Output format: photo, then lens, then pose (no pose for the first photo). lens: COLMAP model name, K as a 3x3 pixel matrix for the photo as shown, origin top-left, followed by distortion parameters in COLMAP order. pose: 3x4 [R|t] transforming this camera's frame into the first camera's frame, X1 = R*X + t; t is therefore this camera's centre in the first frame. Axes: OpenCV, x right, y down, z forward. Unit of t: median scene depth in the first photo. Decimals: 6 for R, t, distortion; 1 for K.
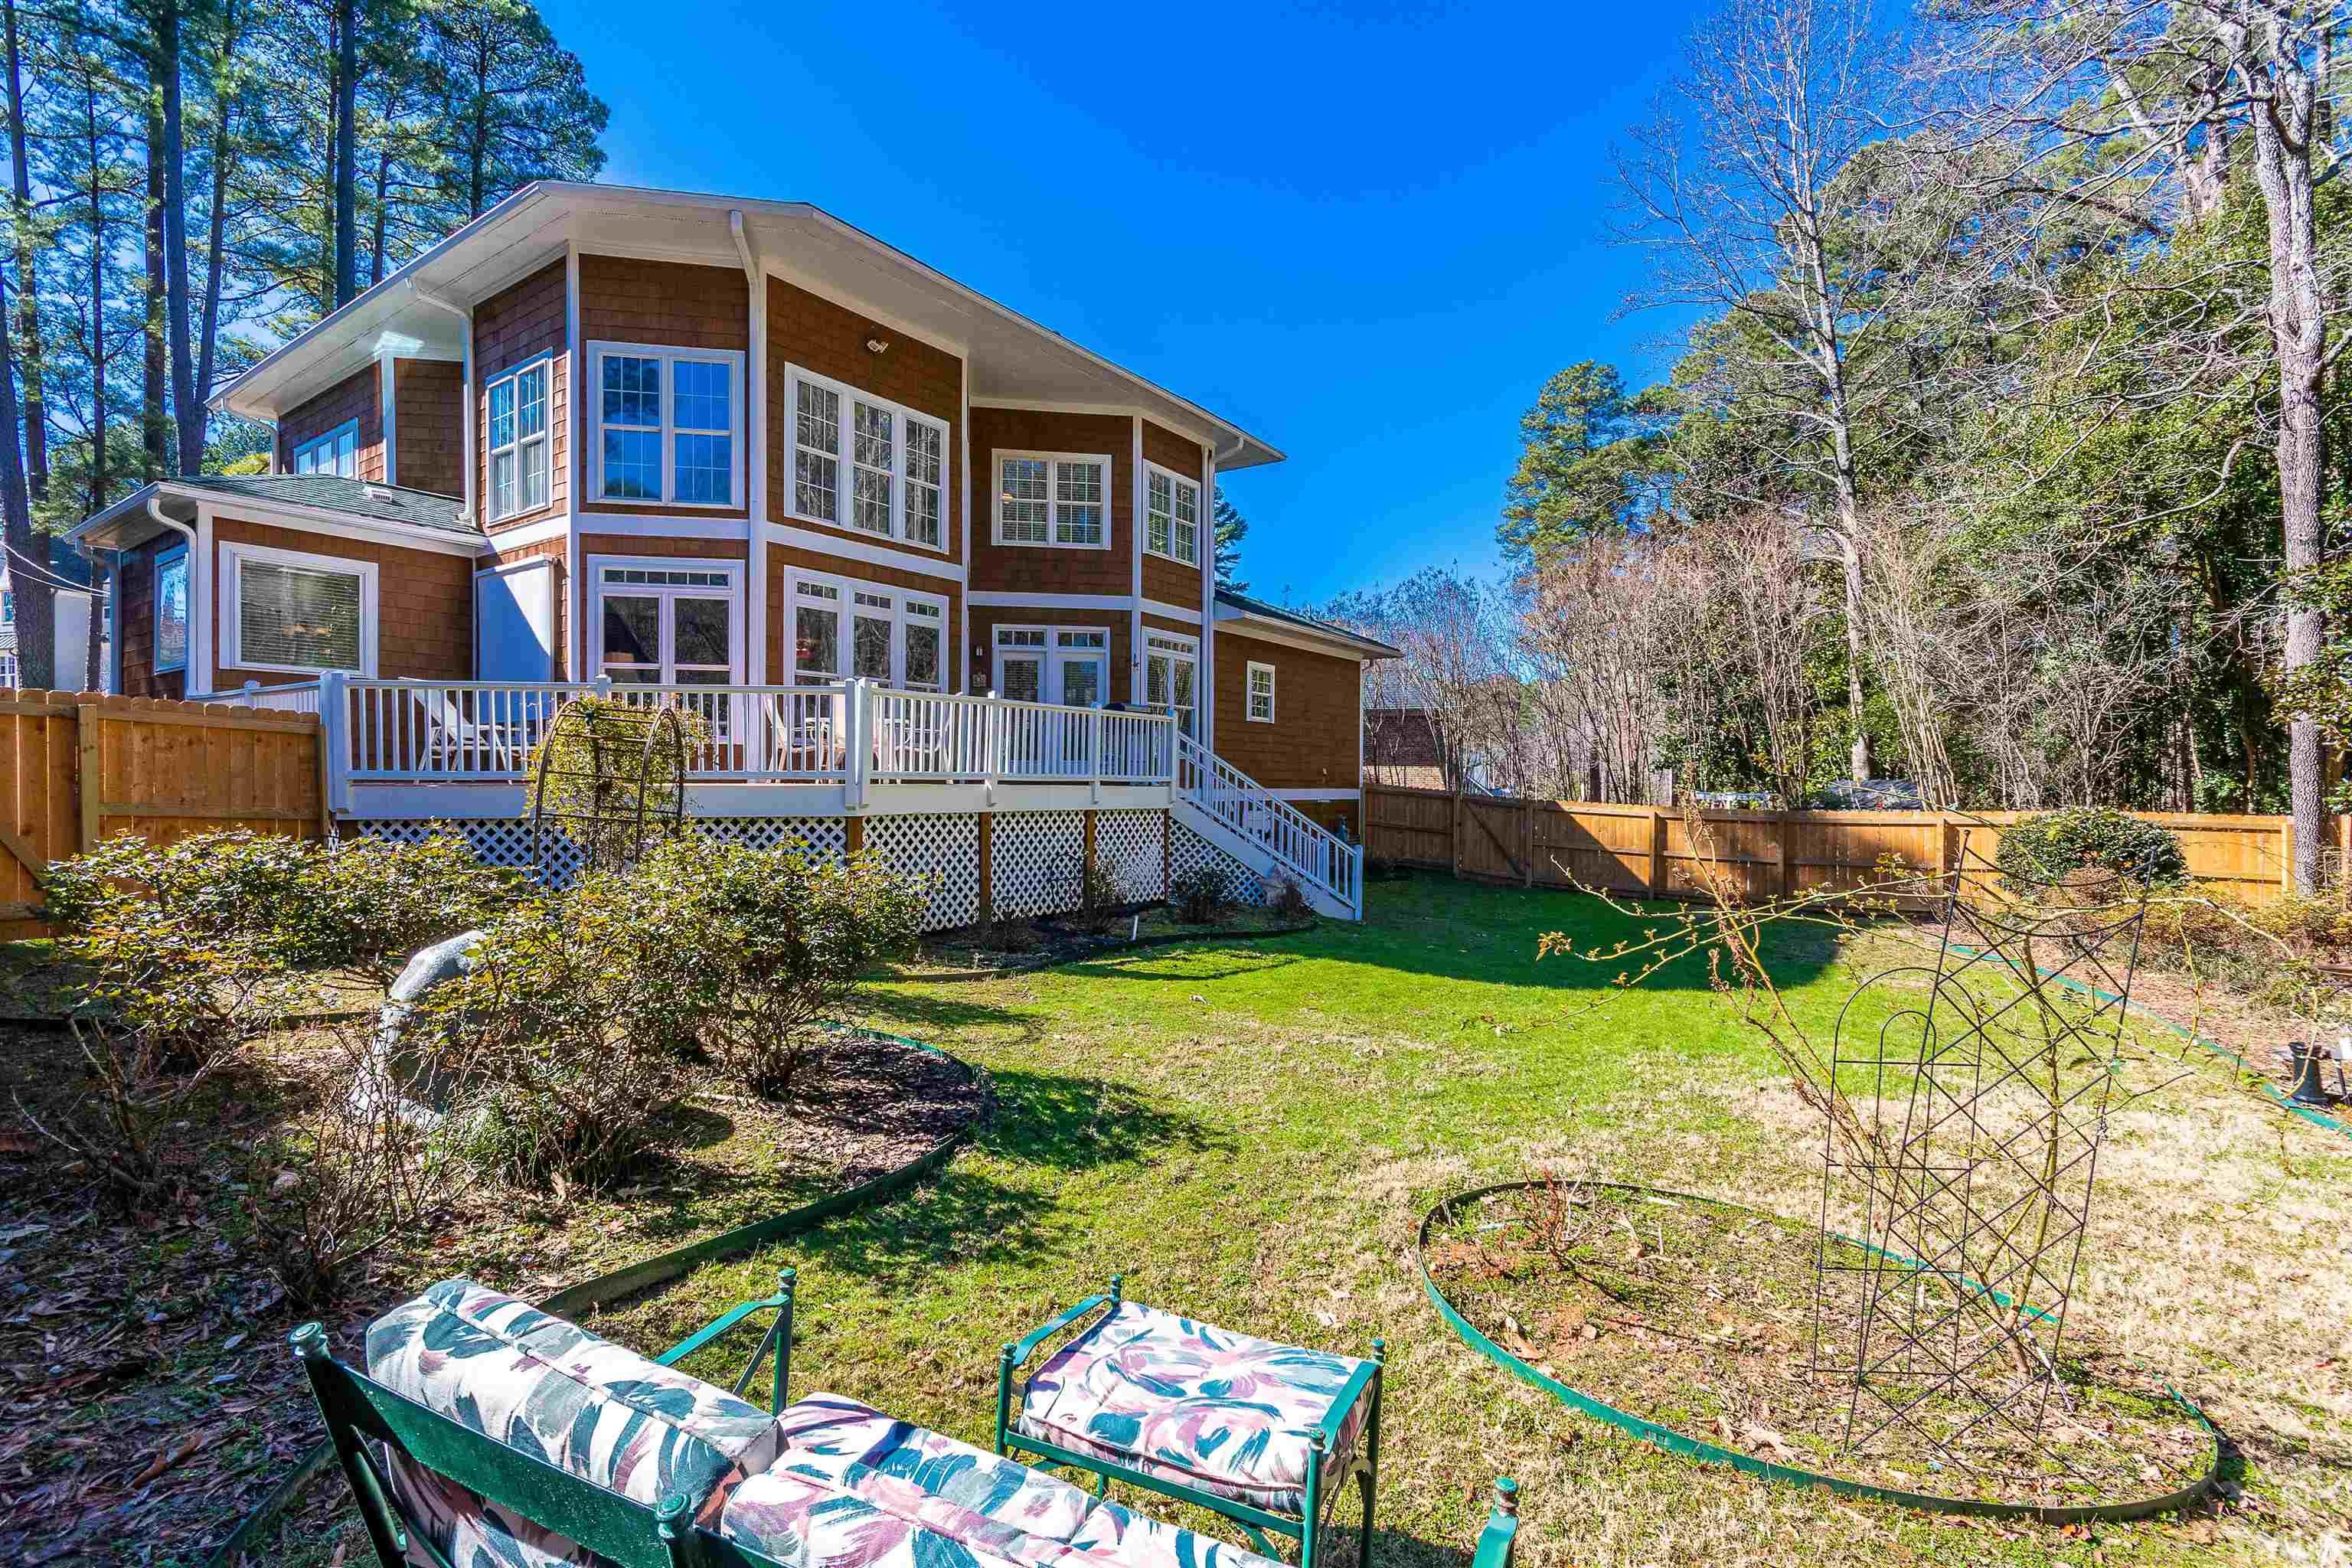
lens RADIAL K [[1087.8, 0, 1175.2], [0, 1087.8, 783.3], [0, 0, 1]] dist [0.006613, -0.001930]
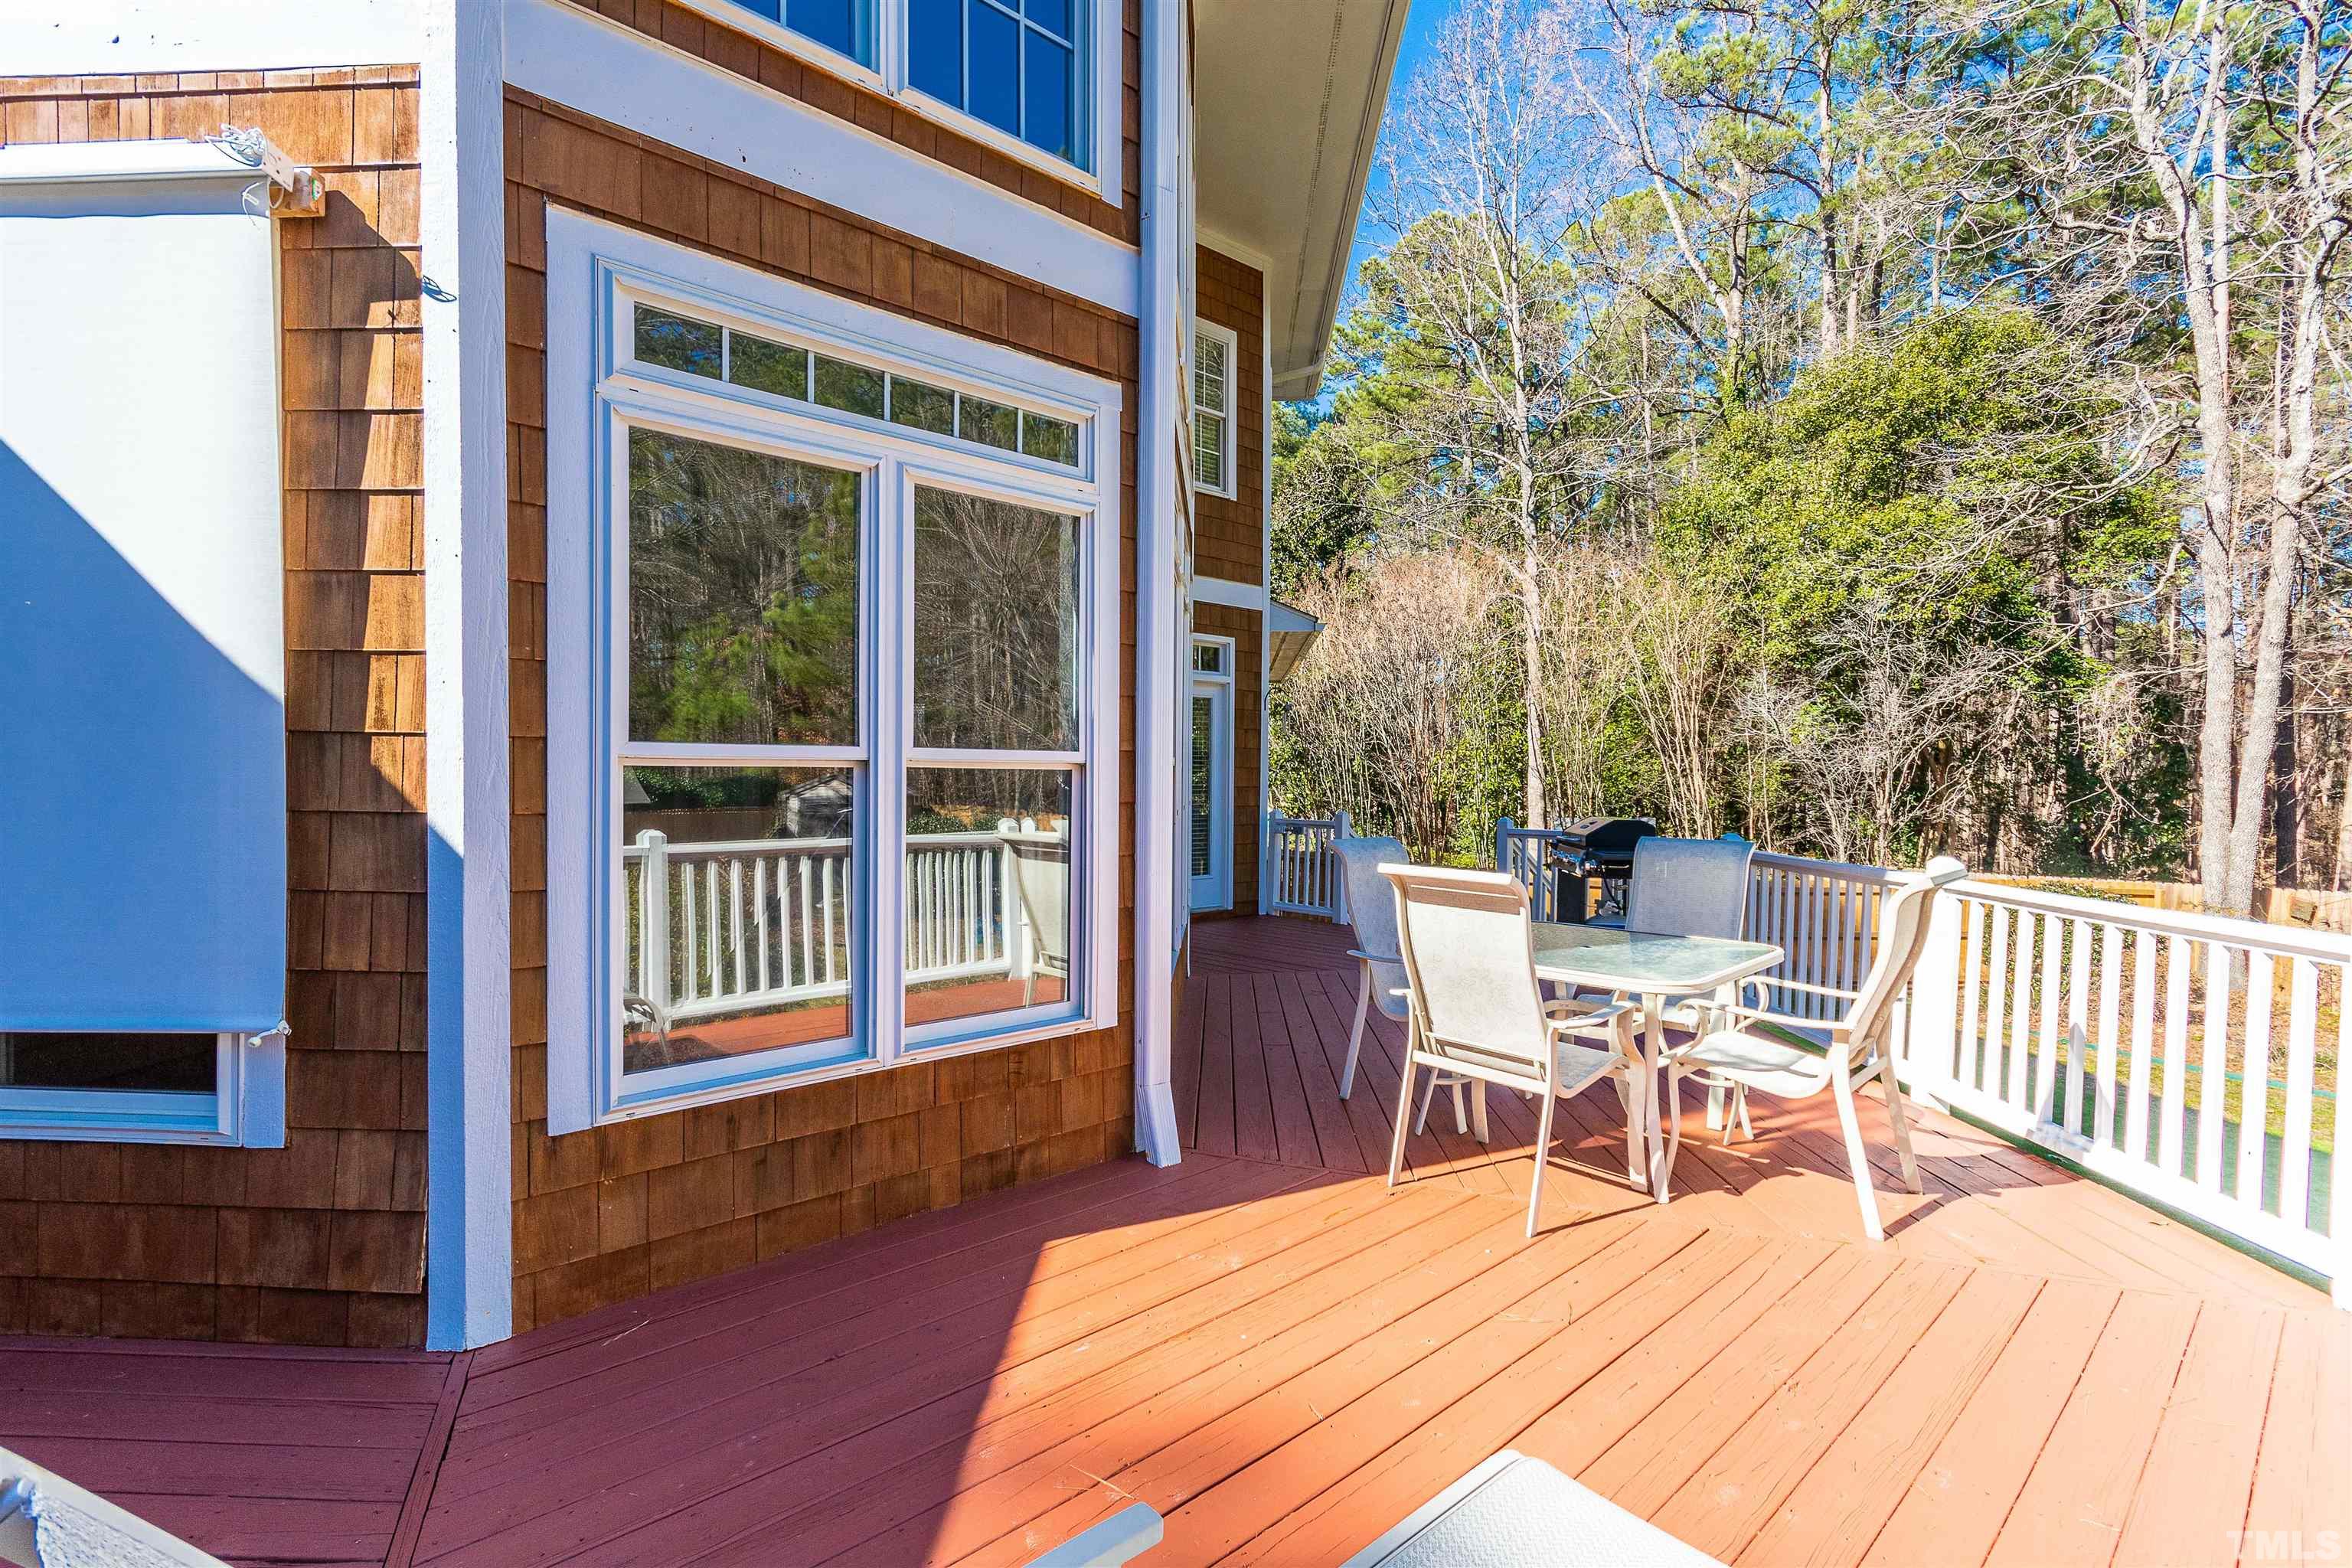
lens RADIAL K [[1087.8, 0, 1171.3], [0, 1087.8, 793.9], [0, 0, 1]] dist [0.006613, -0.001930]
pose [[0.851973, -0.007213, 0.523536, -0.475517], [-0.001811, 0.999859, 0.016723, -0.090731], [-0.523583, -0.015195, 0.851839, 0.664918]]
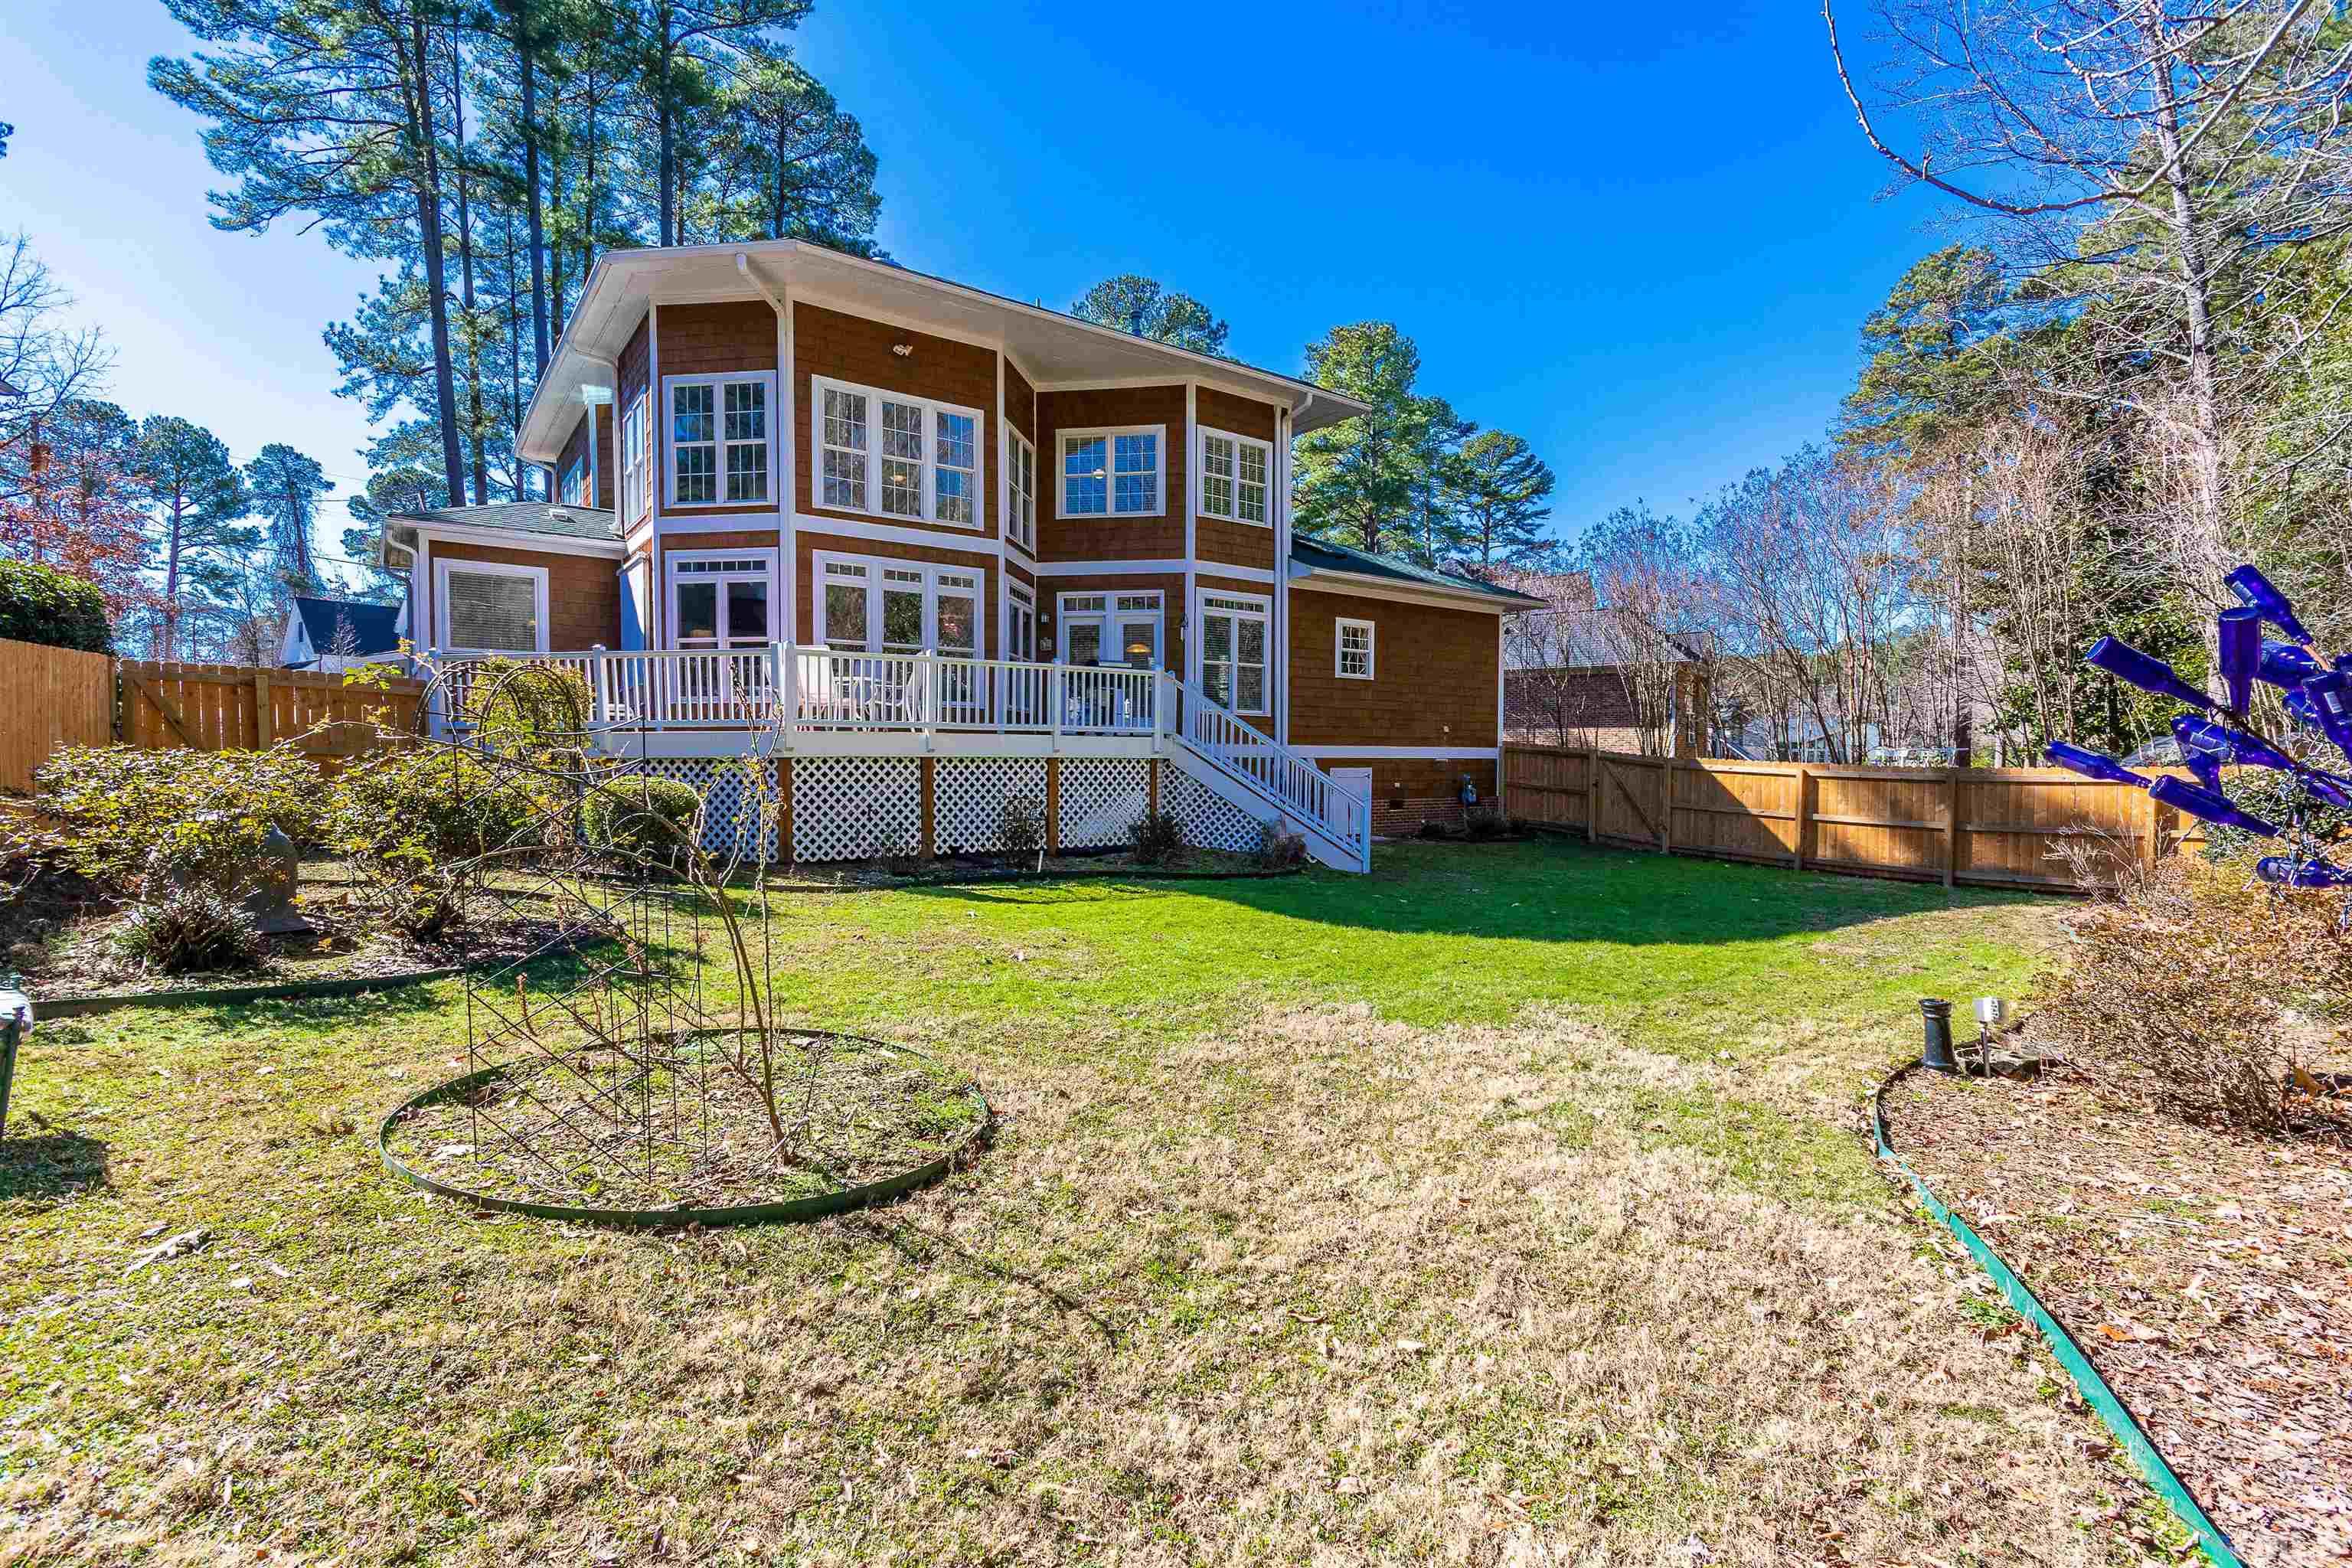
lens RADIAL K [[1087.8, 0, 1161.4], [0, 1087.8, 784.4], [0, 0, 1]] dist [0.006613, -0.001930]
pose [[0.947558, 0.006321, -0.319521, 0.339383], [0.001645, 0.999695, 0.024656, 0.022136], [0.319580, -0.023888, 0.947258, 0.002303]]
